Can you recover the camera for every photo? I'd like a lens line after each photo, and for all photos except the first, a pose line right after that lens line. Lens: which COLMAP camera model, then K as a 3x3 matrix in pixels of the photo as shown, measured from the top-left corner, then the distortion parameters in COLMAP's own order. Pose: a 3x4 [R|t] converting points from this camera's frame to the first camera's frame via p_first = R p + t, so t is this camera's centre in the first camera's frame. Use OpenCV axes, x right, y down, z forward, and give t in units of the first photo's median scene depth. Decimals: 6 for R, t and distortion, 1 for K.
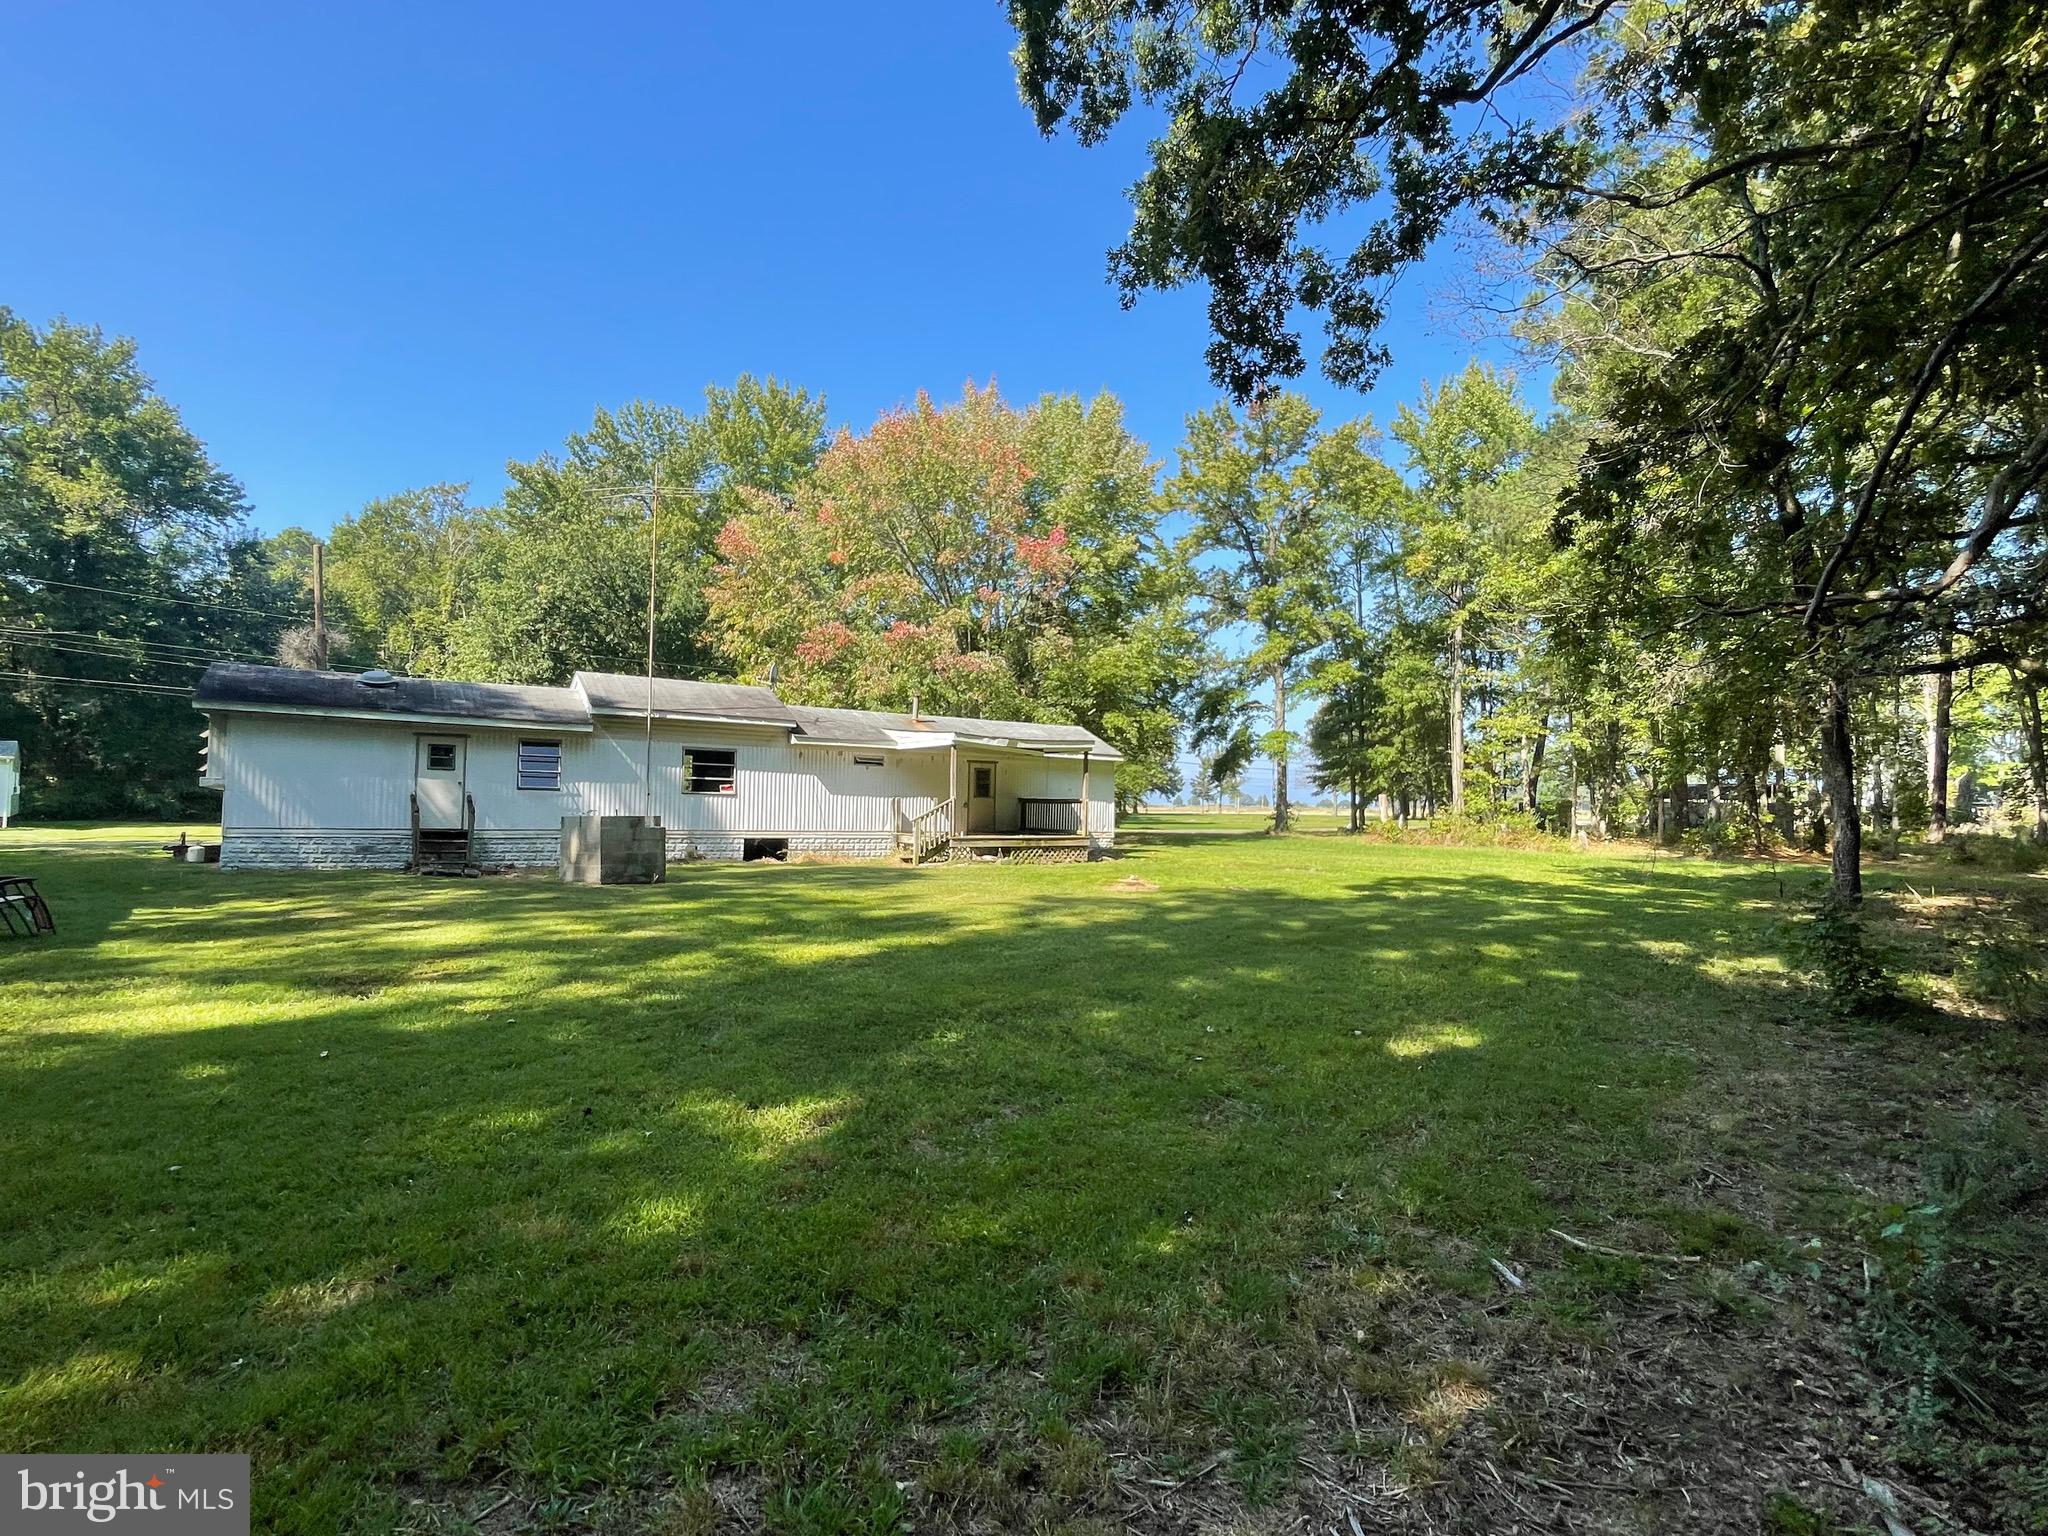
lens RADIAL K [[963.9, 0, 1017.1], [0, 963.9, 773.6], [0, 0, 1]] dist [-0.000630, -0.000575]
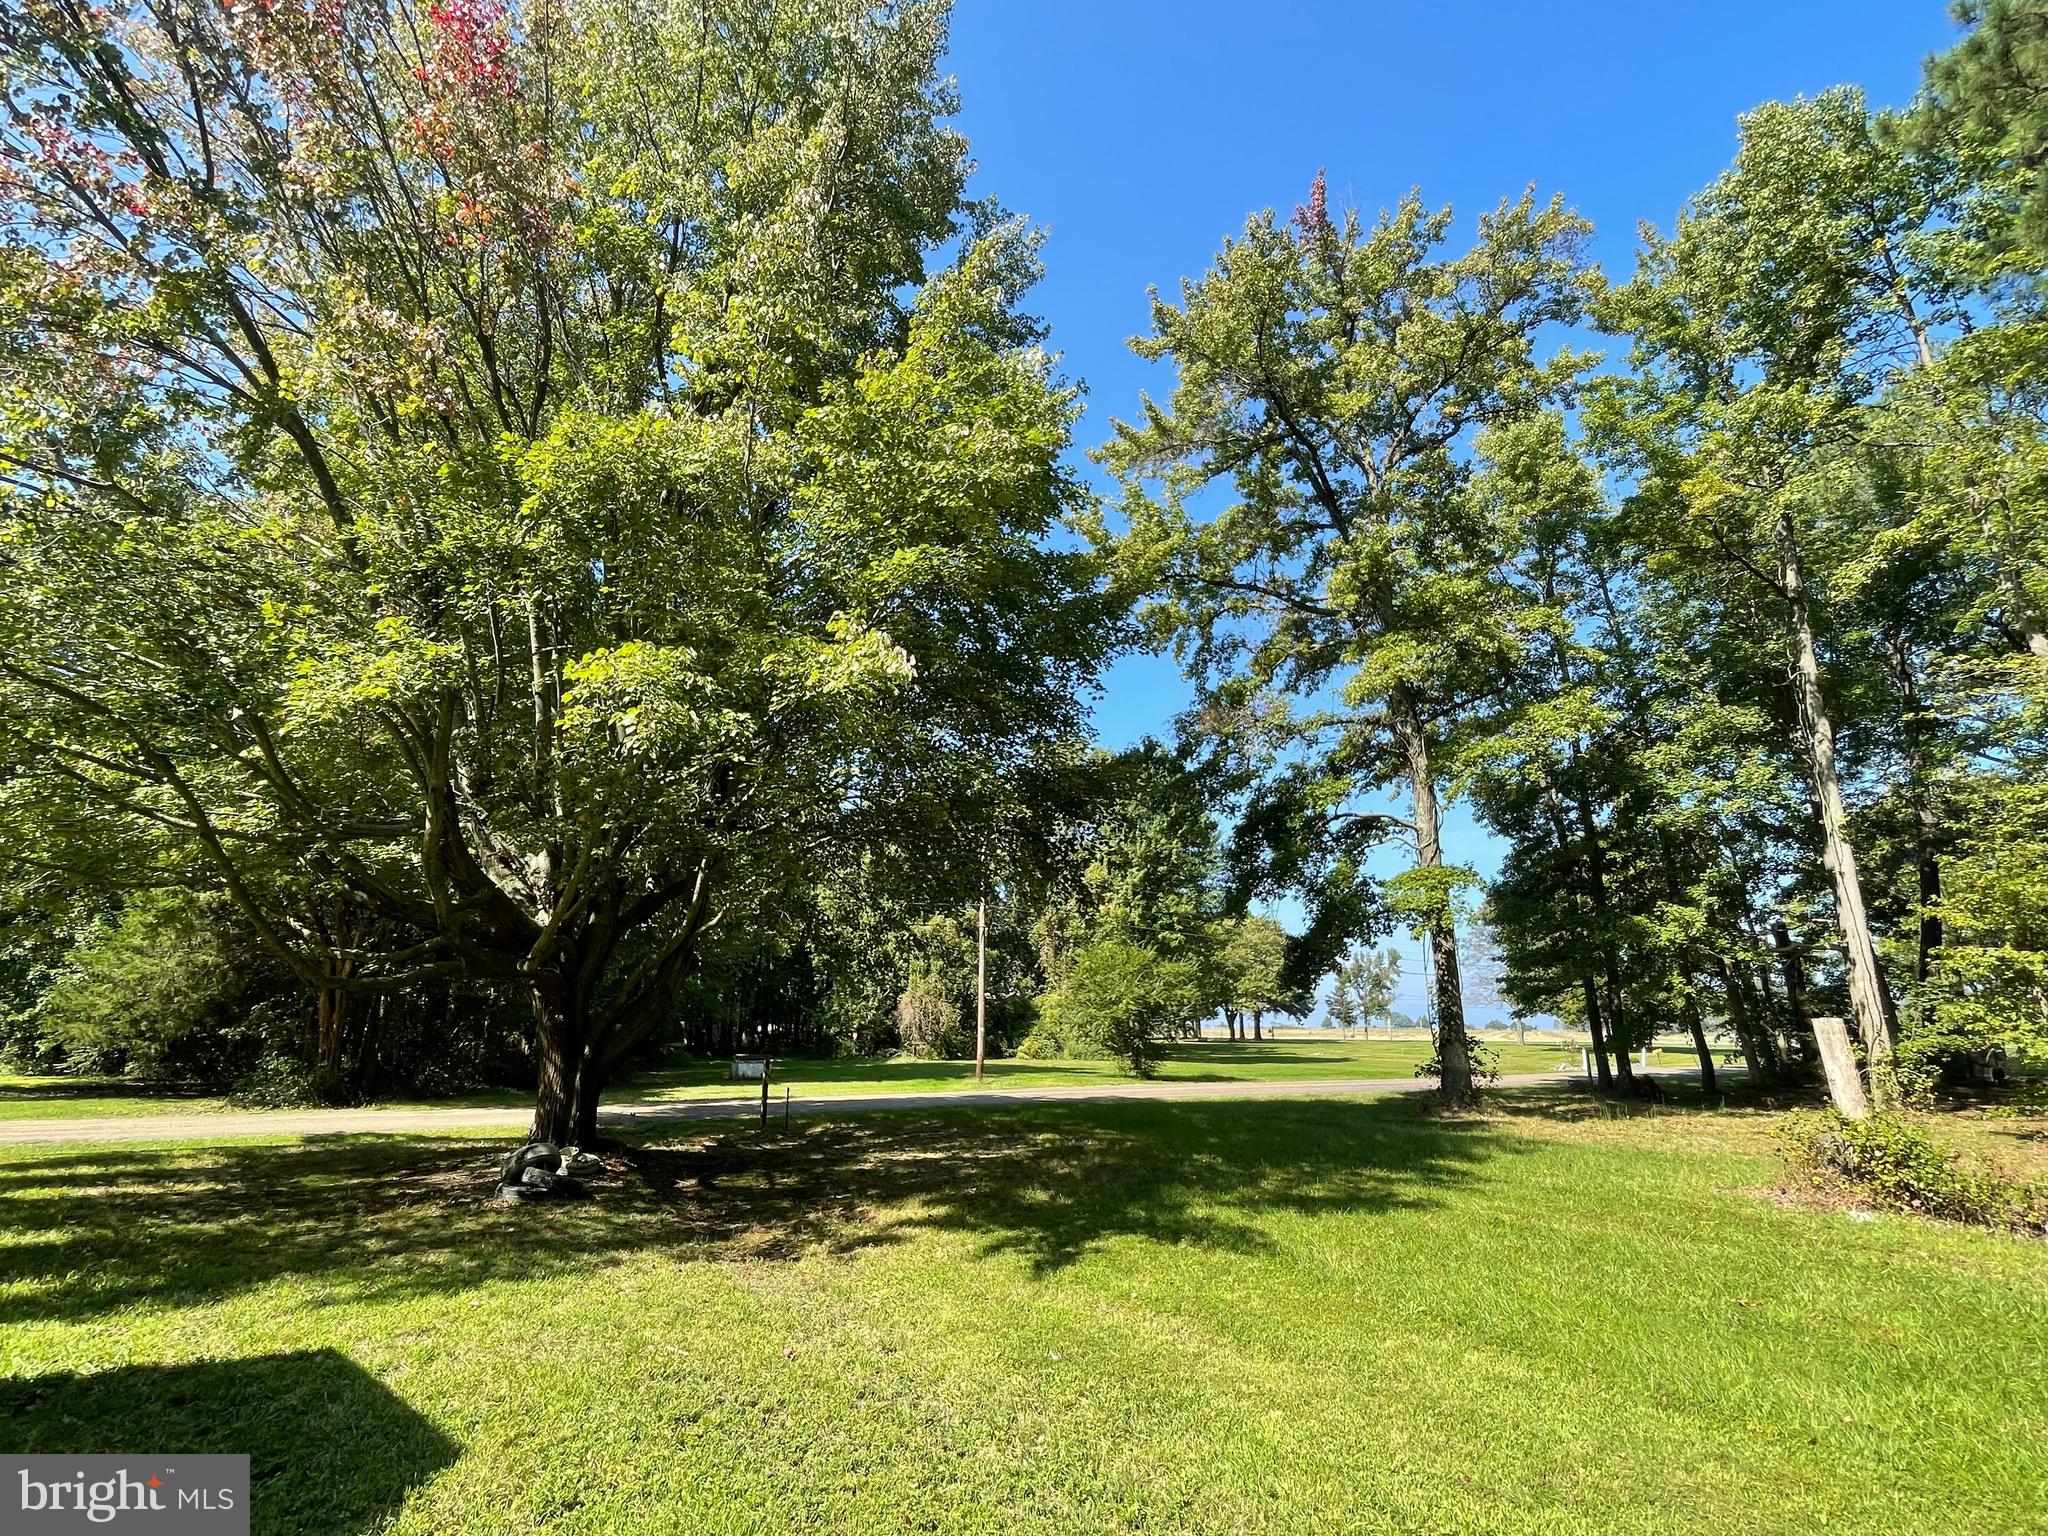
lens RADIAL K [[963.9, 0, 1025.6], [0, 963.9, 760.3], [0, 0, 1]] dist [-0.000630, -0.000575]
pose [[0.993981, -0.021091, -0.107499, 0.419029], [-0.004515, 0.972569, -0.232569, 0.031720], [0.109455, 0.231654, 0.966621, 1.647197]]
